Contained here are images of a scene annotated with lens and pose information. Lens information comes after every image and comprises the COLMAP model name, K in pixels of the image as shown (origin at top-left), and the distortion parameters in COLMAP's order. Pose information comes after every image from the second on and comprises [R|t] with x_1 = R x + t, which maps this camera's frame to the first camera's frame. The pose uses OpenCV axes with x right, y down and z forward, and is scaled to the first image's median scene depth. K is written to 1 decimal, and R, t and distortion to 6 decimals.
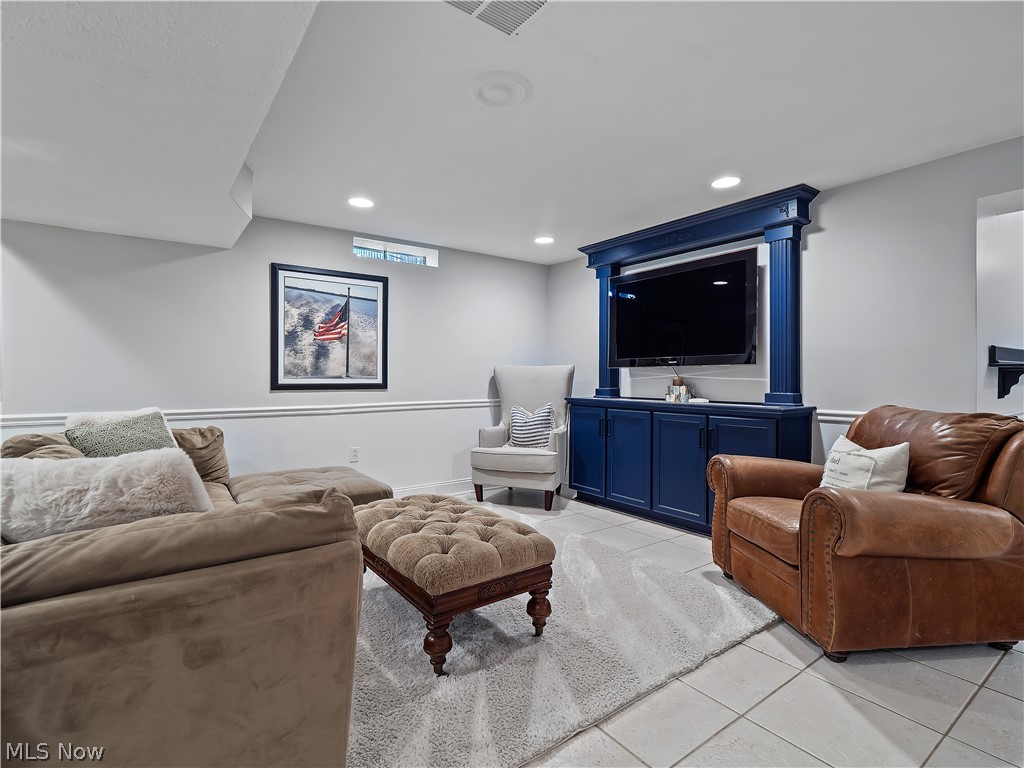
lens RADIAL K [[501.2, 0, 508.1], [0, 501.2, 386.1], [0, 0, 1]] dist [0.007172, -0.007775]
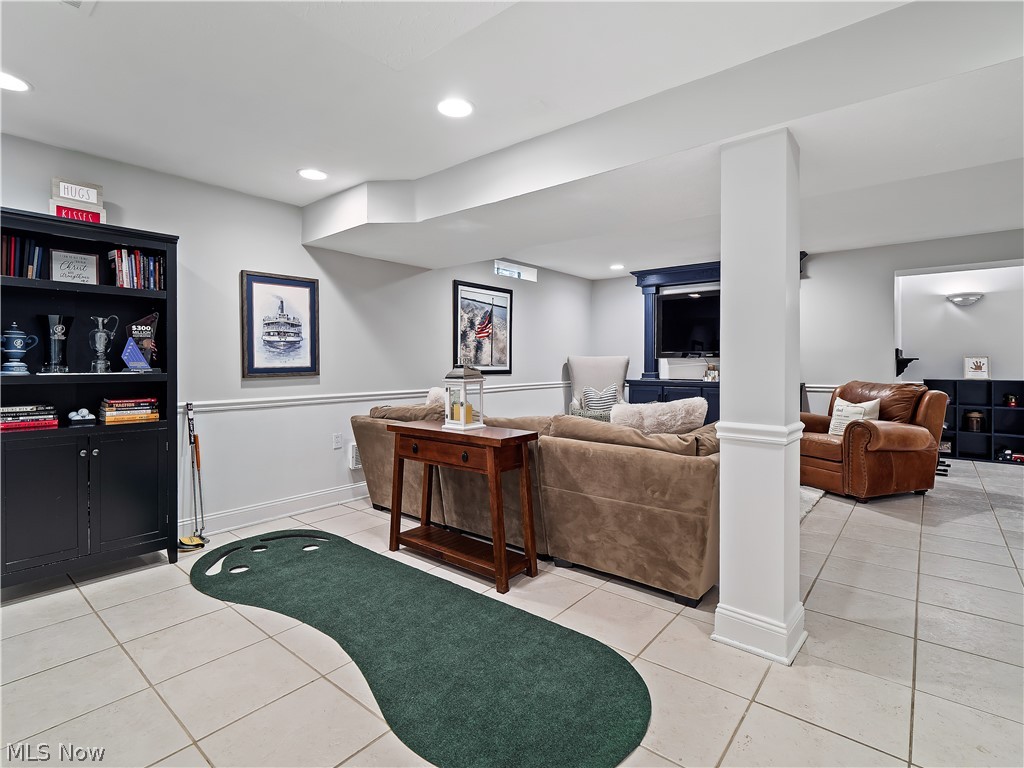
lens RADIAL K [[501.2, 0, 517.6], [0, 501.2, 373.2], [0, 0, 1]] dist [0.007172, -0.007775]
pose [[0.967363, -0.005453, 0.253336, -0.606341], [0.005003, 0.999985, 0.002421, 0.000211], [-0.253346, -0.001075, 0.967375, -0.309736]]
